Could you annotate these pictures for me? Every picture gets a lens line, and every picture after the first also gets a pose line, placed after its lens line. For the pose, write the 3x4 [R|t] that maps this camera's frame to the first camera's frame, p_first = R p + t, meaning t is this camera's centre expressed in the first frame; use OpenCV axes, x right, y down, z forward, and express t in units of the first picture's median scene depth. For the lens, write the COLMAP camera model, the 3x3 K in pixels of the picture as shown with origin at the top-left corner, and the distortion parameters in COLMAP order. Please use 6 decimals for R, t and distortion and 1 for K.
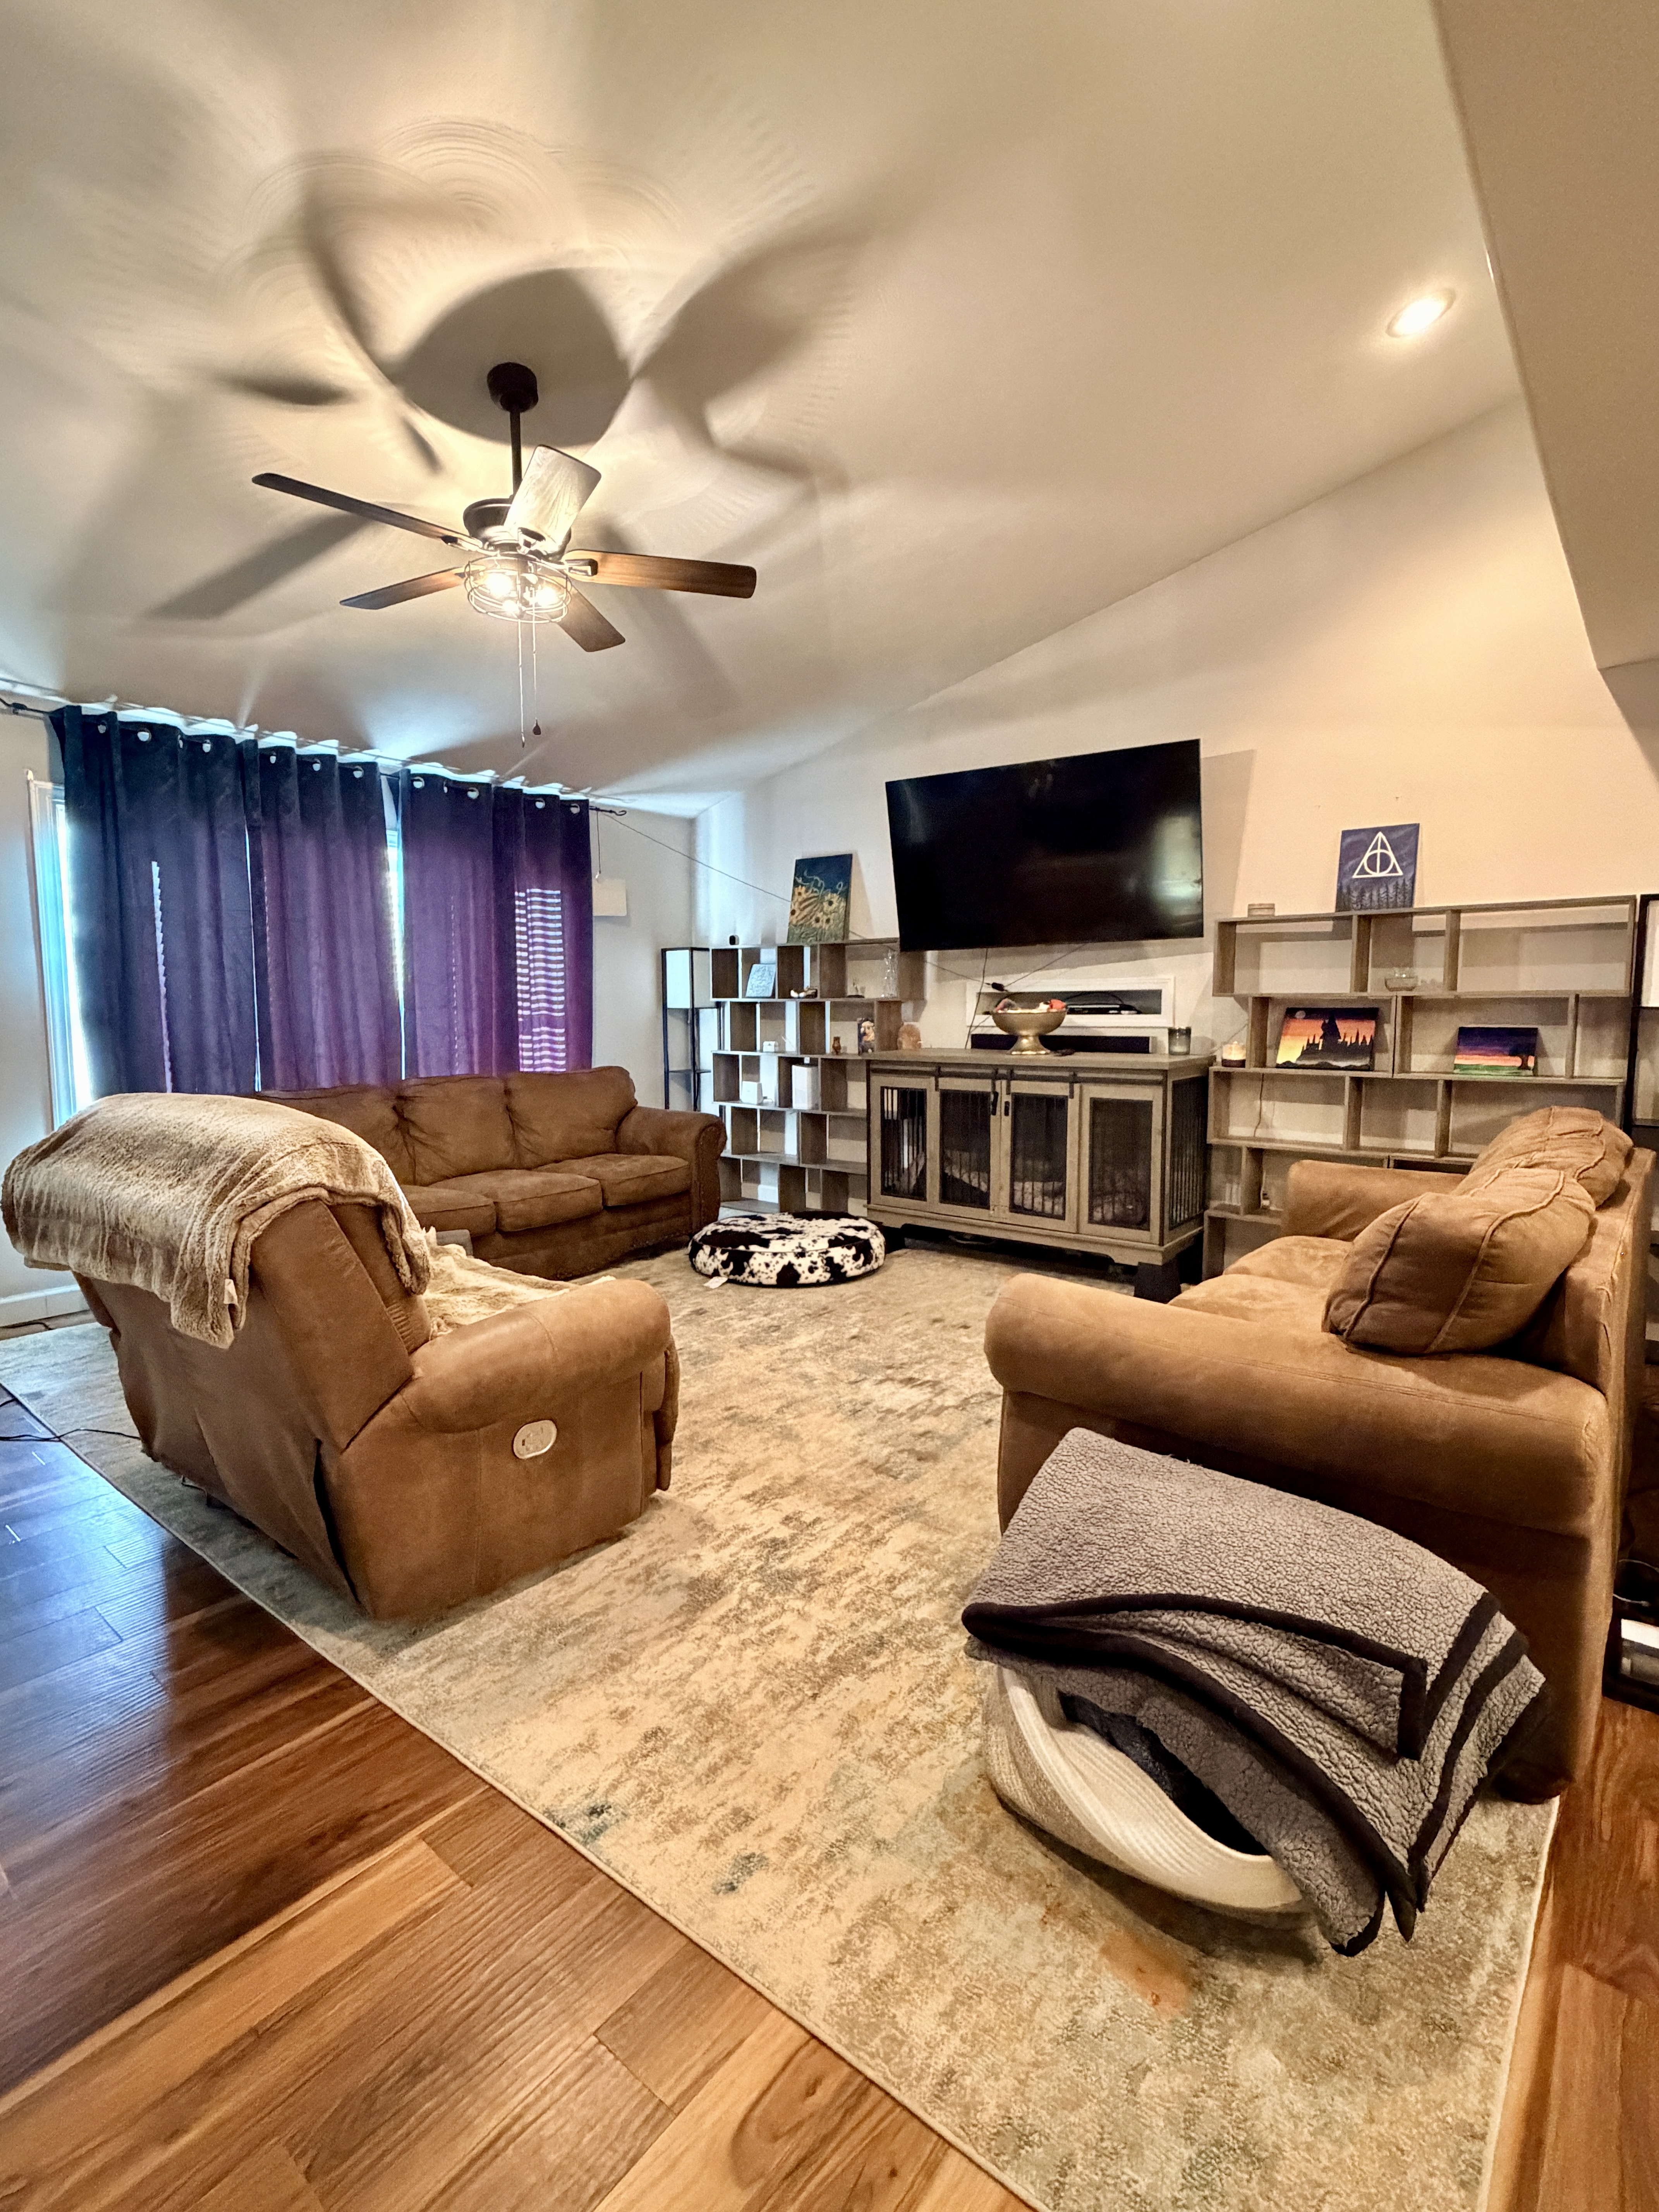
lens RADIAL K [[1028.9, 0, 836.2], [0, 1028.9, 1106.5], [0, 0, 1]] dist [0.003029, -0.000119]
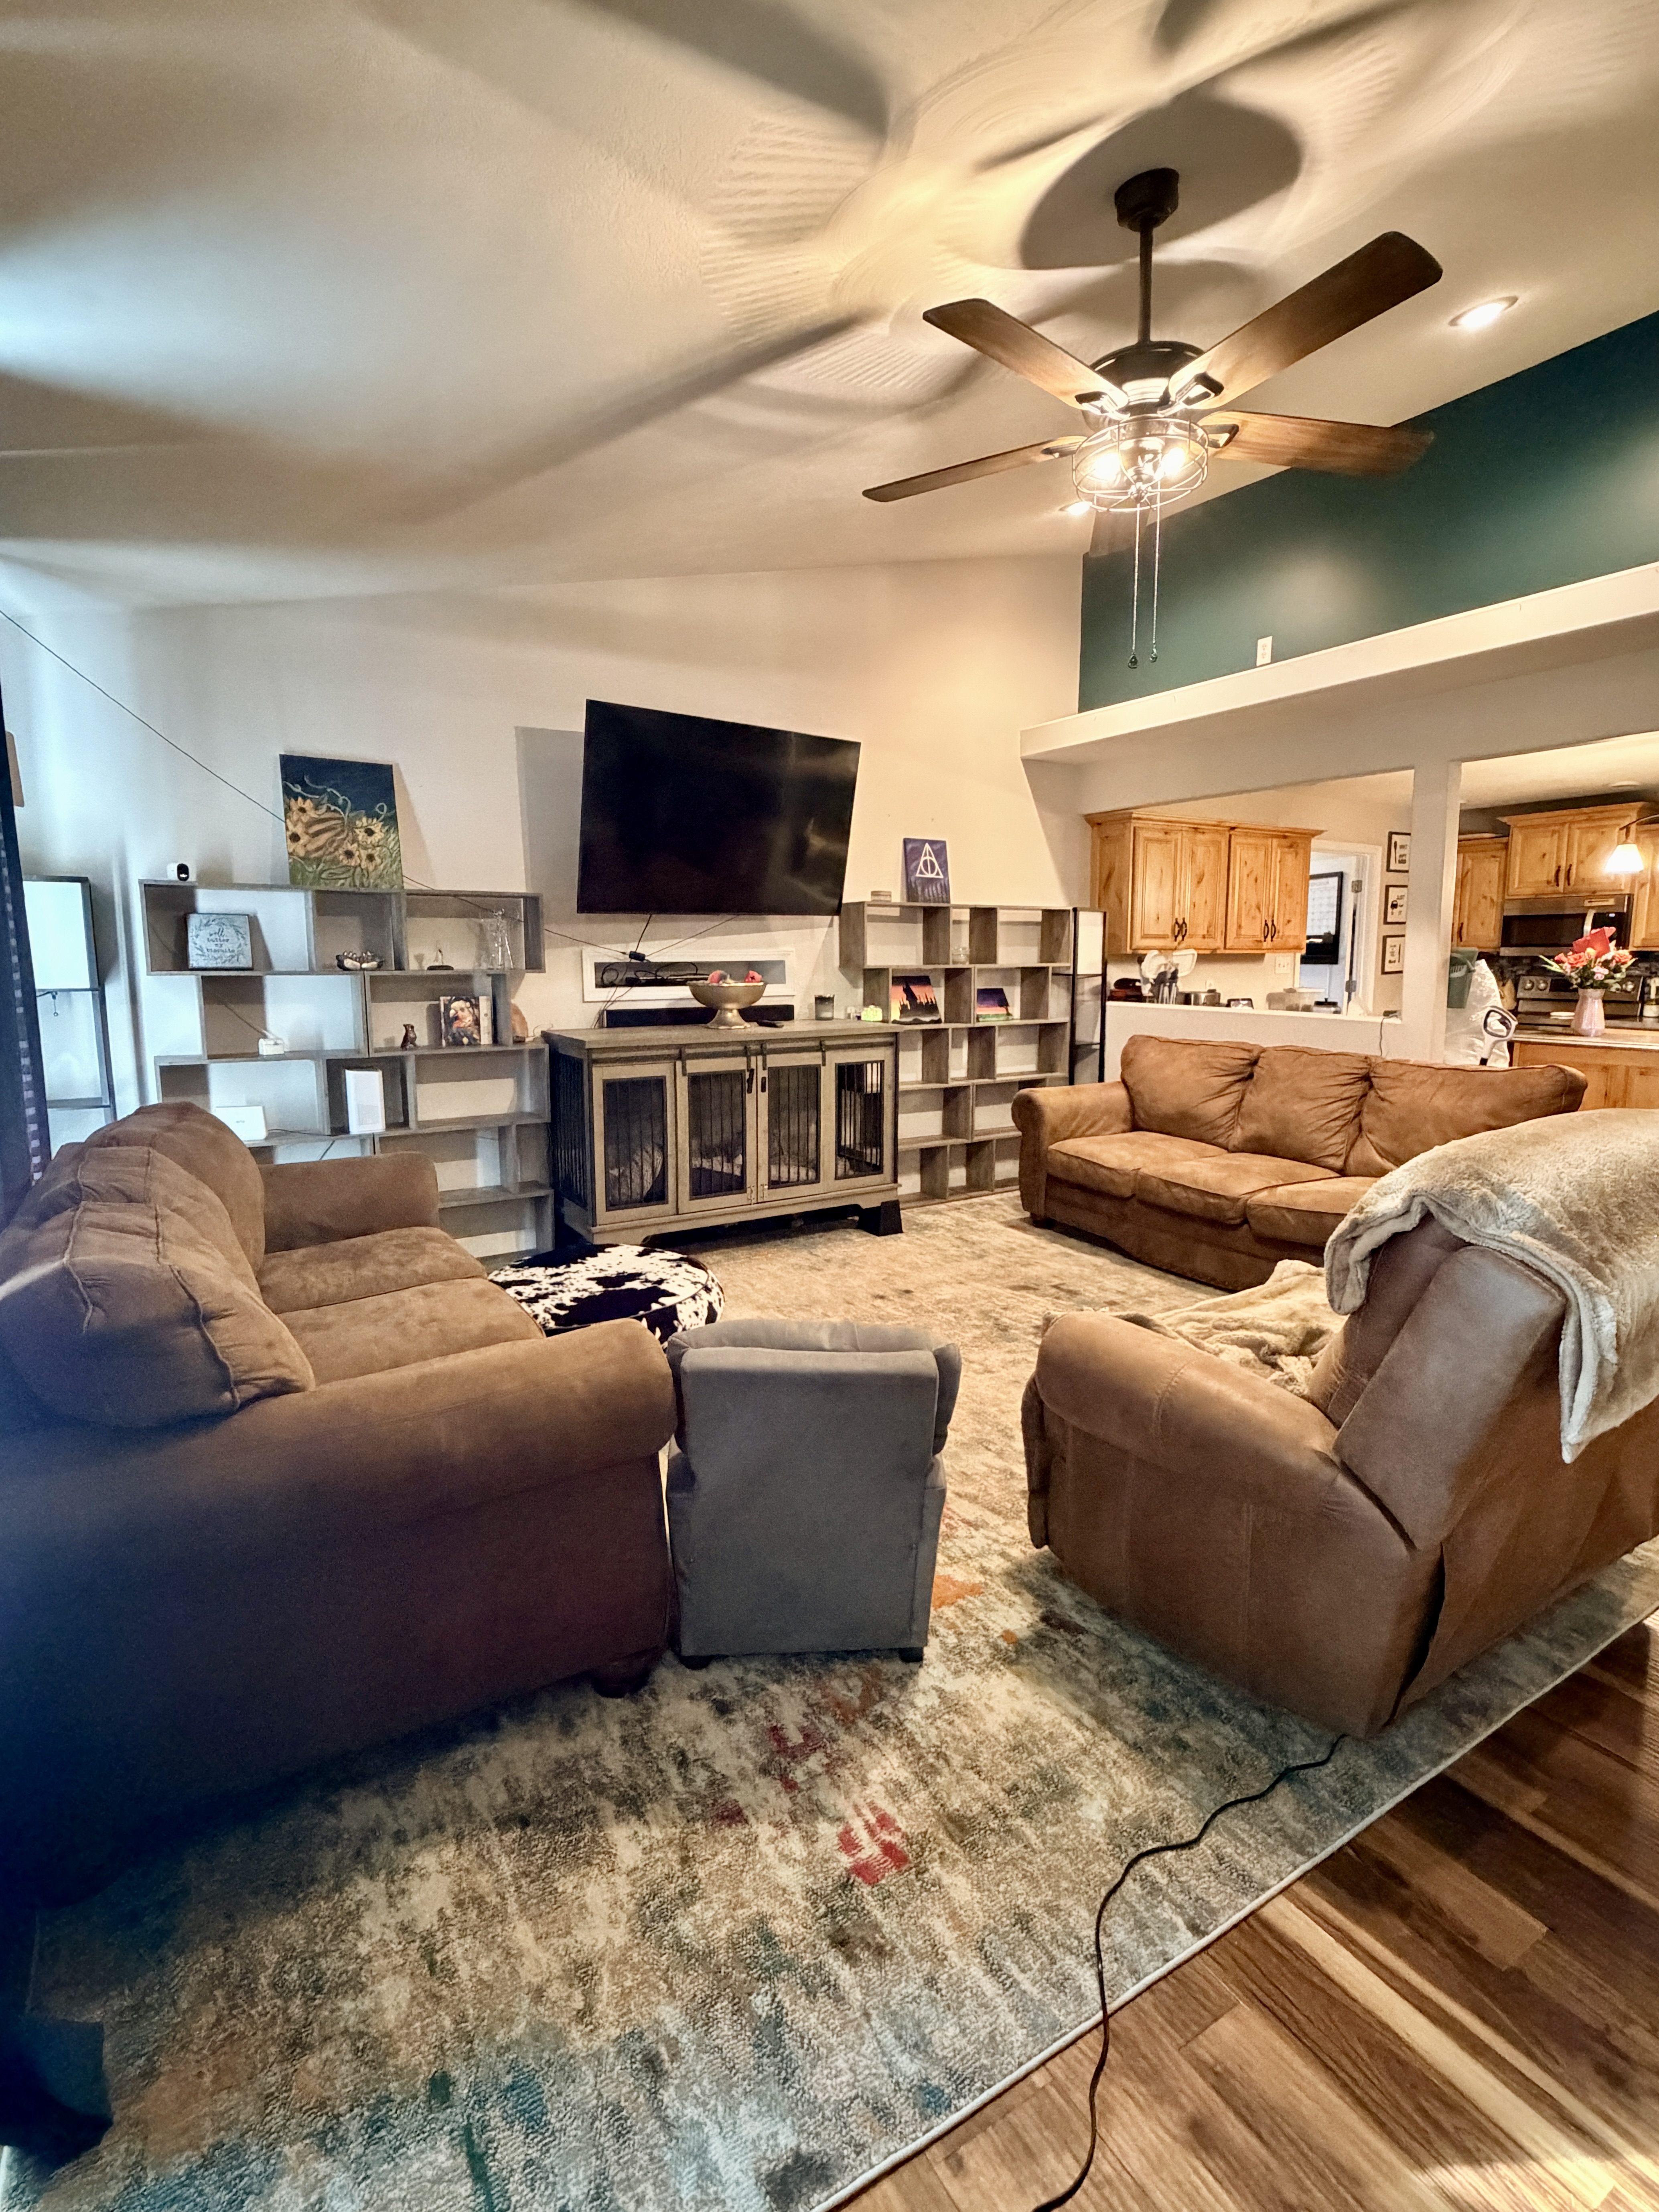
lens RADIAL K [[1059.2, 0, 829.5], [0, 1059.2, 1106.0], [0, 0, 1]] dist [0.000540, -0.000132]
pose [[0.334276, -0.128361, 0.933693, -0.897902], [0.094723, 0.990241, 0.102223, -0.088763], [-0.937703, 0.054272, 0.343172, 0.720493]]
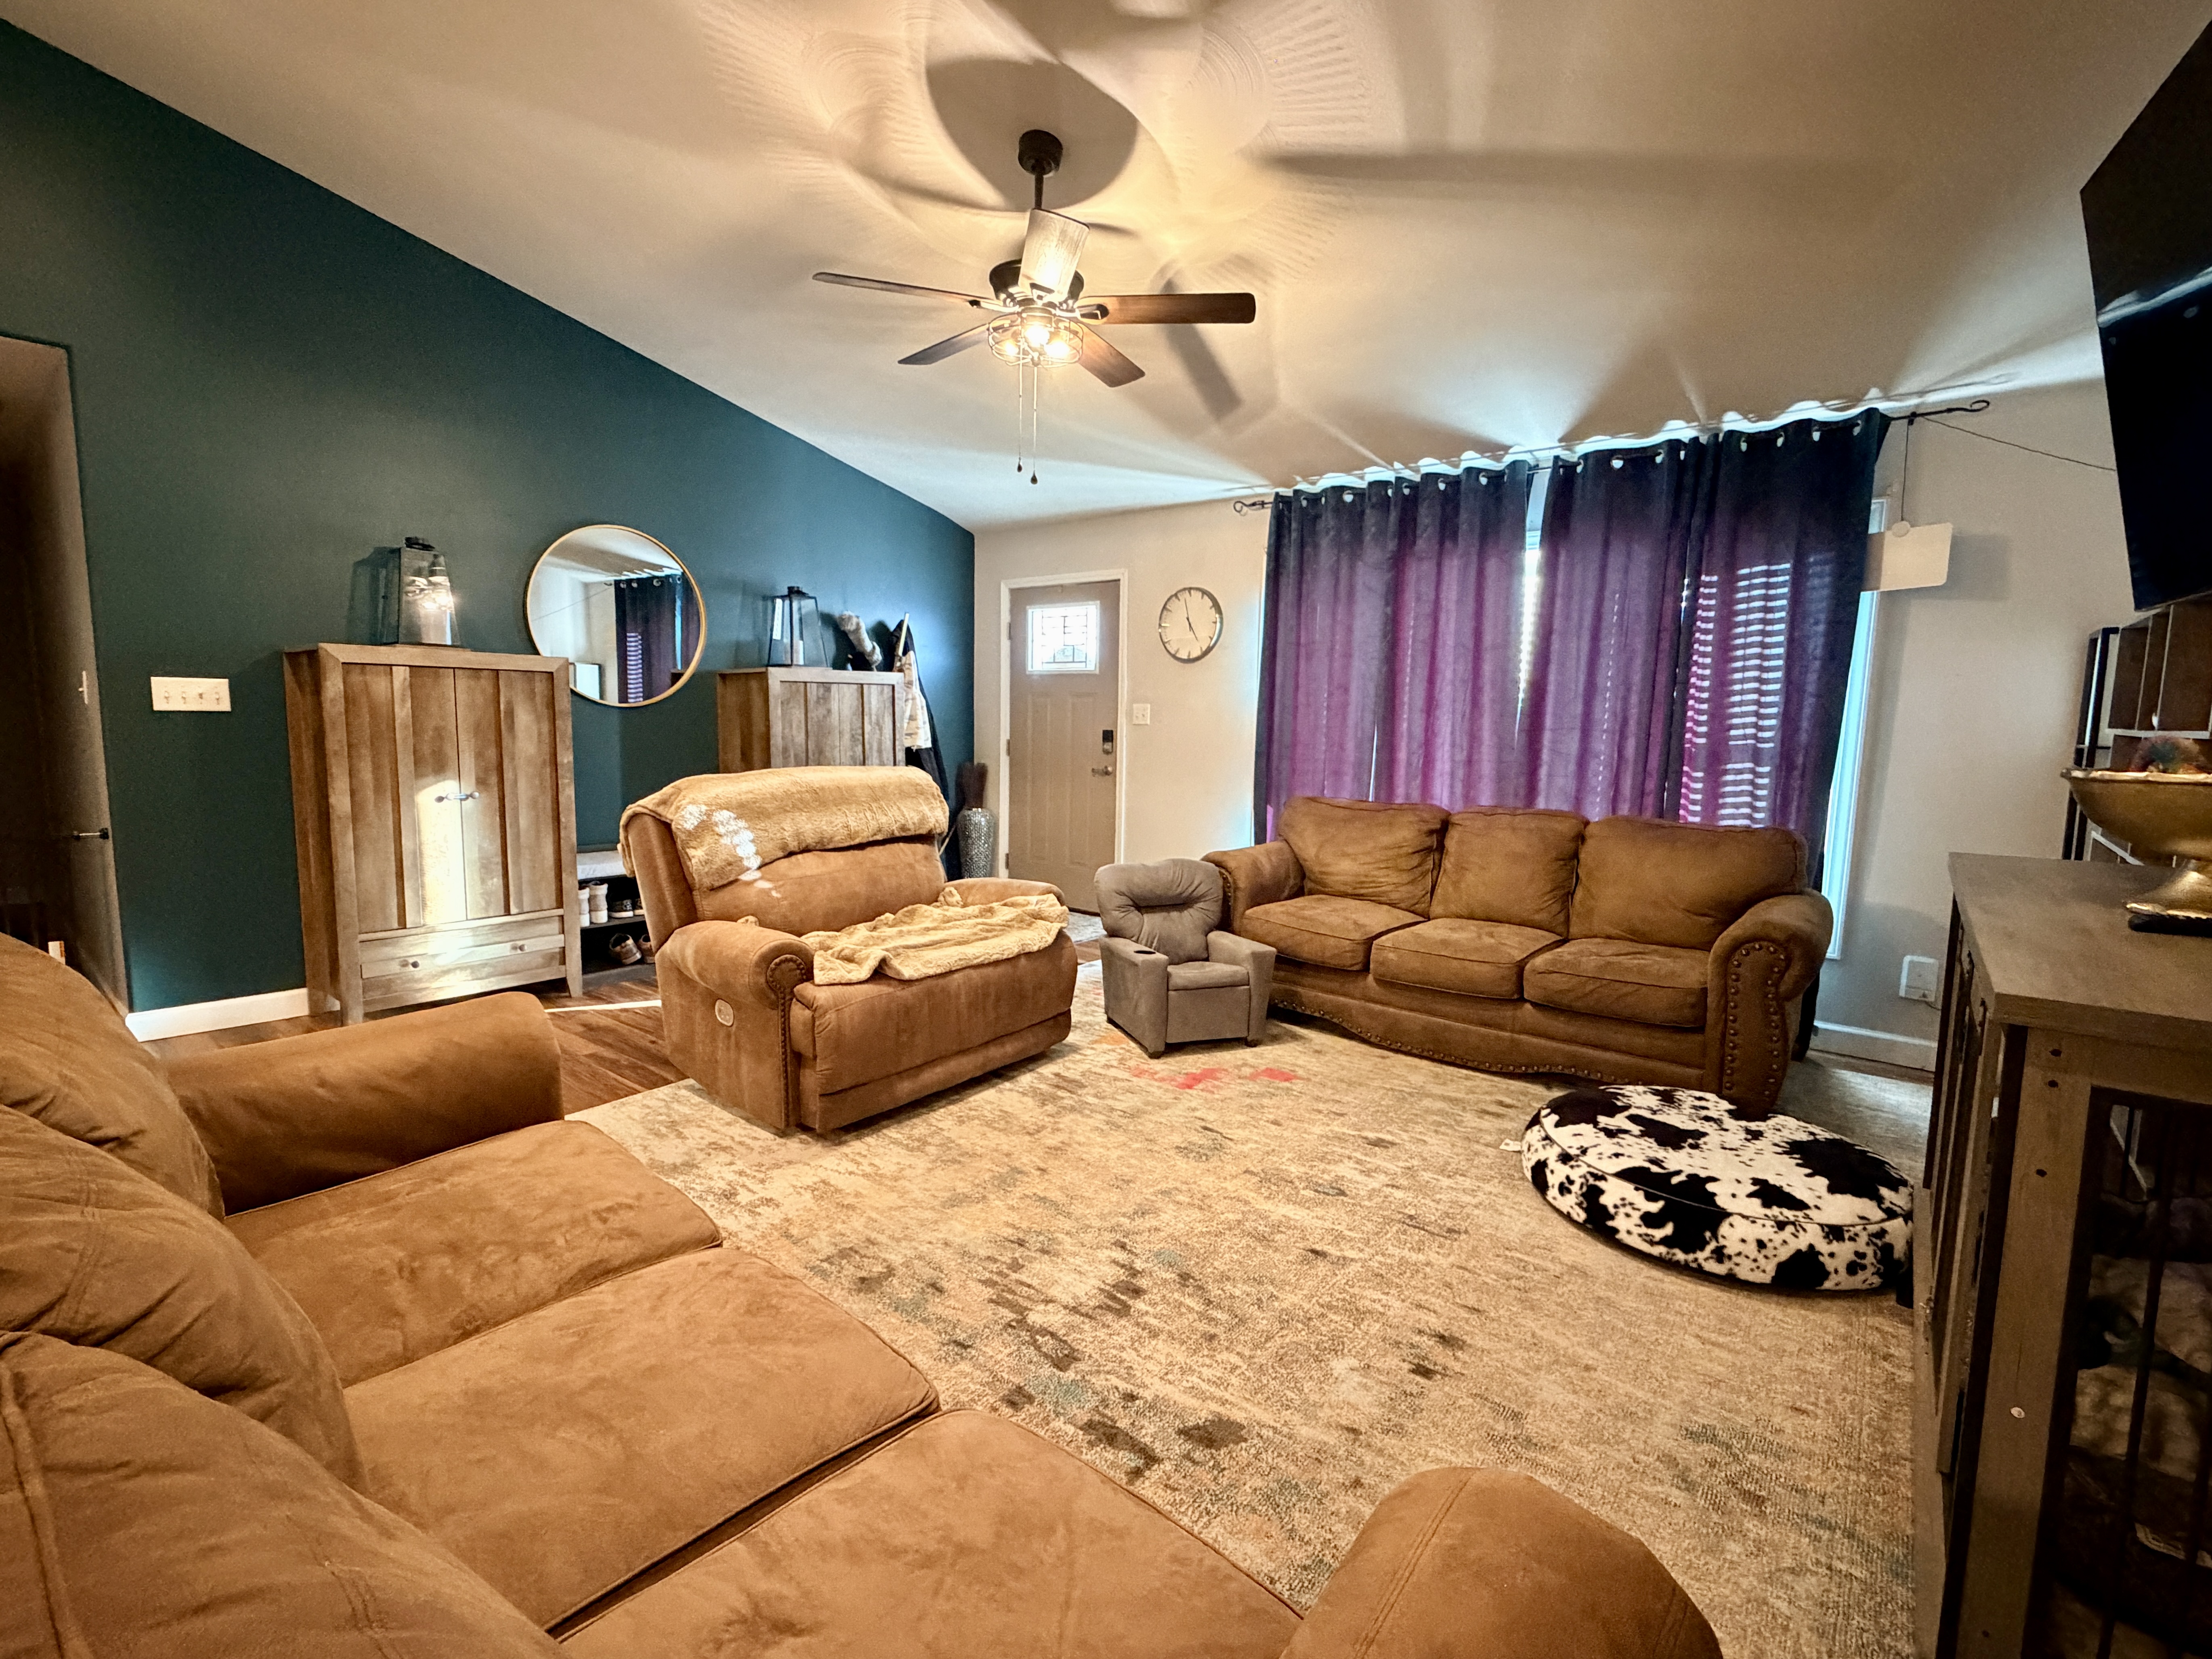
lens RADIAL K [[1008.3, 0, 1102.4], [0, 1008.3, 825.7], [0, 0, 1]] dist [0.001192, 0.000100]
pose [[-0.007569, 0.115570, -0.993271, 0.606038], [-0.120418, 0.985965, 0.115637, -0.090922], [0.992694, 0.120482, 0.006454, 0.833746]]
